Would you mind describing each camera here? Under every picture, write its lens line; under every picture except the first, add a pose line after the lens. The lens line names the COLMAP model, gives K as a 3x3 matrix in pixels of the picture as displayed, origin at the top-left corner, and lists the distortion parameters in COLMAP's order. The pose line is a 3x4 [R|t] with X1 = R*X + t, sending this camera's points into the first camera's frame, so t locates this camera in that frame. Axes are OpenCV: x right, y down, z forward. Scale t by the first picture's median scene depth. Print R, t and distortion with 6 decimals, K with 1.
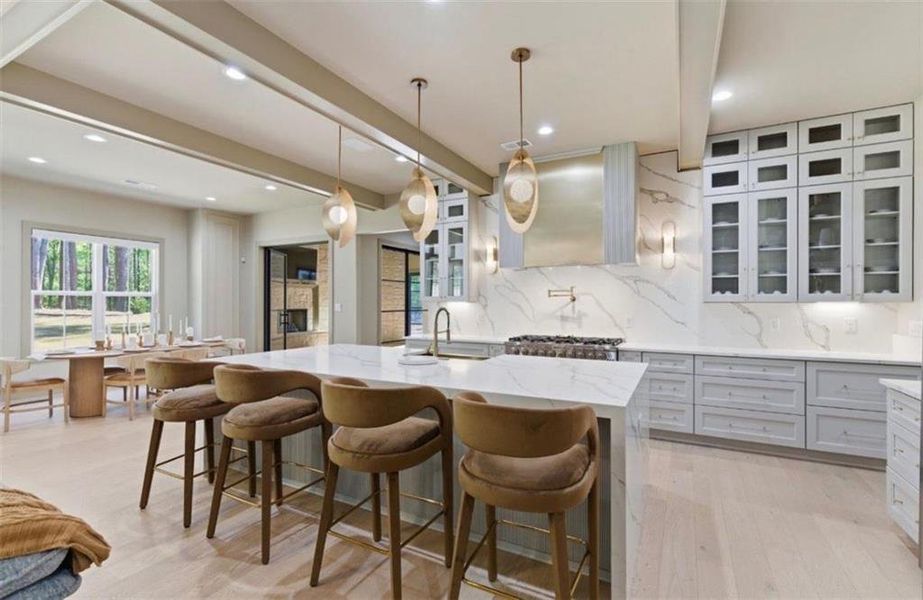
lens RADIAL K [[415.8, 0, 454.2], [0, 415.8, 304.6], [0, 0, 1]] dist [0.021277, 0.000398]
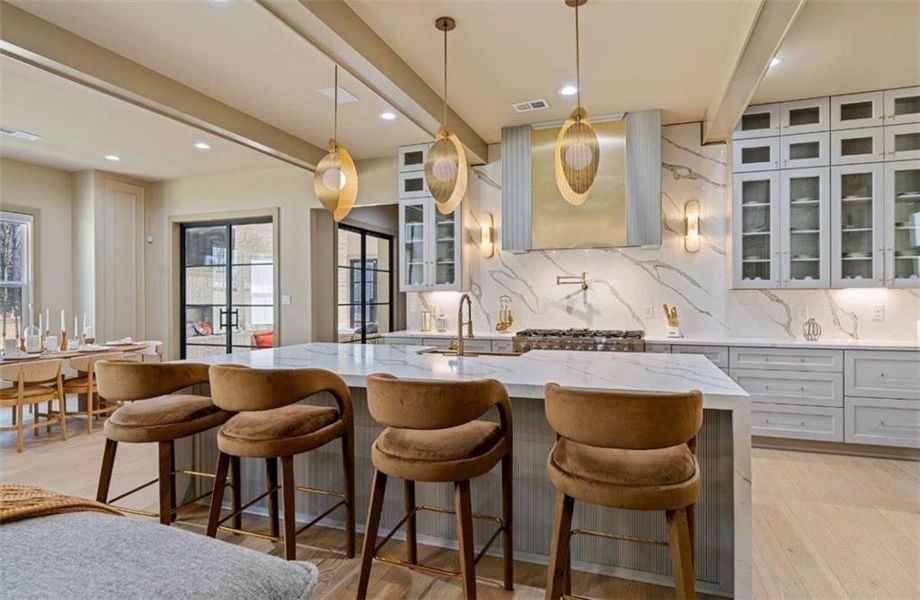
lens RADIAL K [[497.2, 0, 468.4], [0, 497.2, 298.7], [0, 0, 1]] dist [0.020283, 0.001072]
pose [[0.988990, -0.004515, 0.147916, -0.143193], [0.004784, 0.999987, -0.001461, 0.014817], [-0.147907, 0.002153, 0.988999, 0.008452]]
